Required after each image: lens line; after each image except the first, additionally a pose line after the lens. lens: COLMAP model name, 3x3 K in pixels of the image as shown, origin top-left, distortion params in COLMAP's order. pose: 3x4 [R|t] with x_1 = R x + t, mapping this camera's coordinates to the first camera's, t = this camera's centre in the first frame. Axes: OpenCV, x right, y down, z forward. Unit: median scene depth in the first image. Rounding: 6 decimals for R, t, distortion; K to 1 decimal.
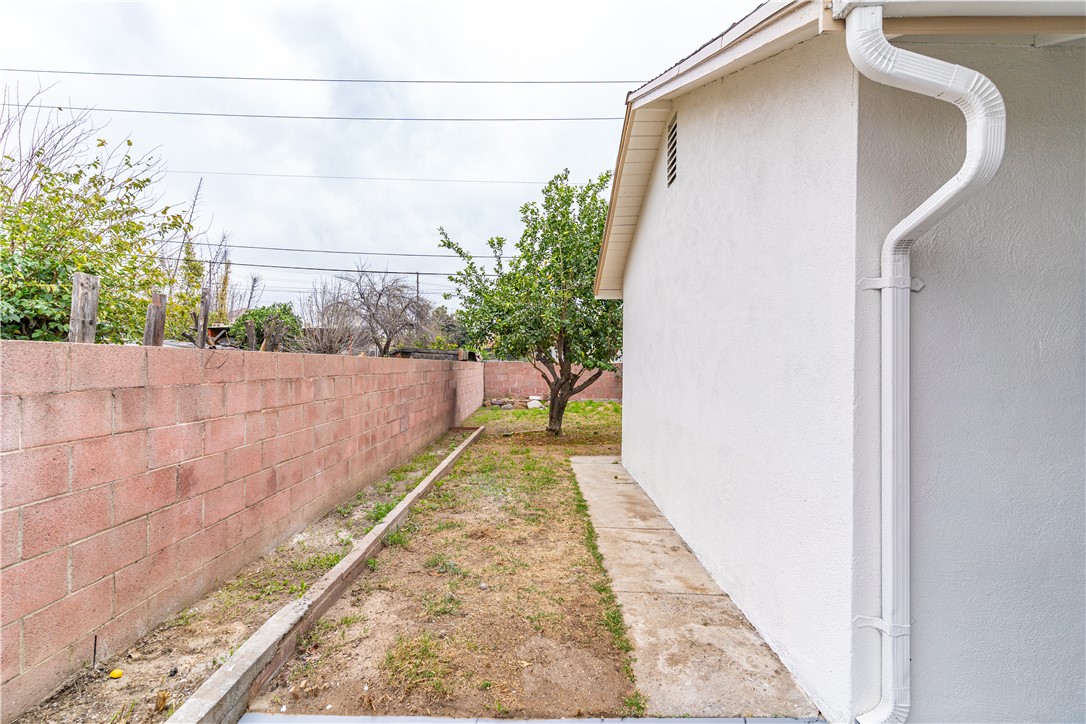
lens RADIAL K [[518.1, 0, 530.8], [0, 518.1, 357.2], [0, 0, 1]] dist [0.004095, 0.000451]
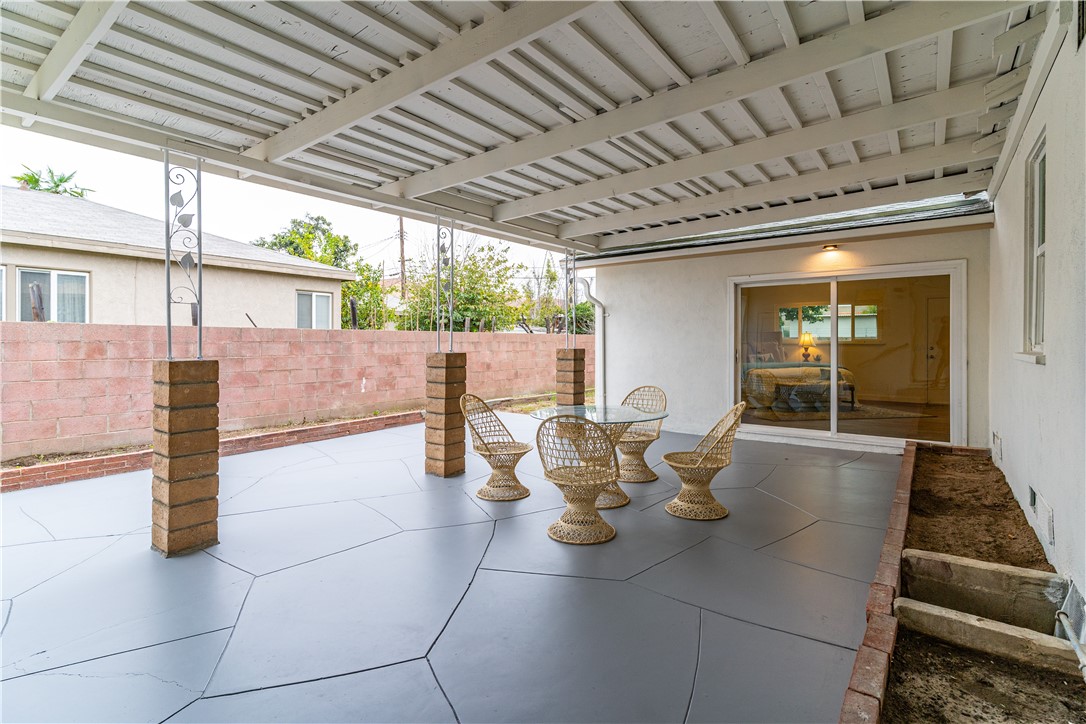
lens RADIAL K [[521.8, 0, 541.6], [0, 521.8, 341.7], [0, 0, 1]] dist [-0.000140, 0.000144]
pose [[0.802377, -0.007597, -0.596769, 1.262120], [0.012686, 0.999910, 0.004329, 0.025339], [0.596683, -0.011044, 0.802401, -1.205969]]
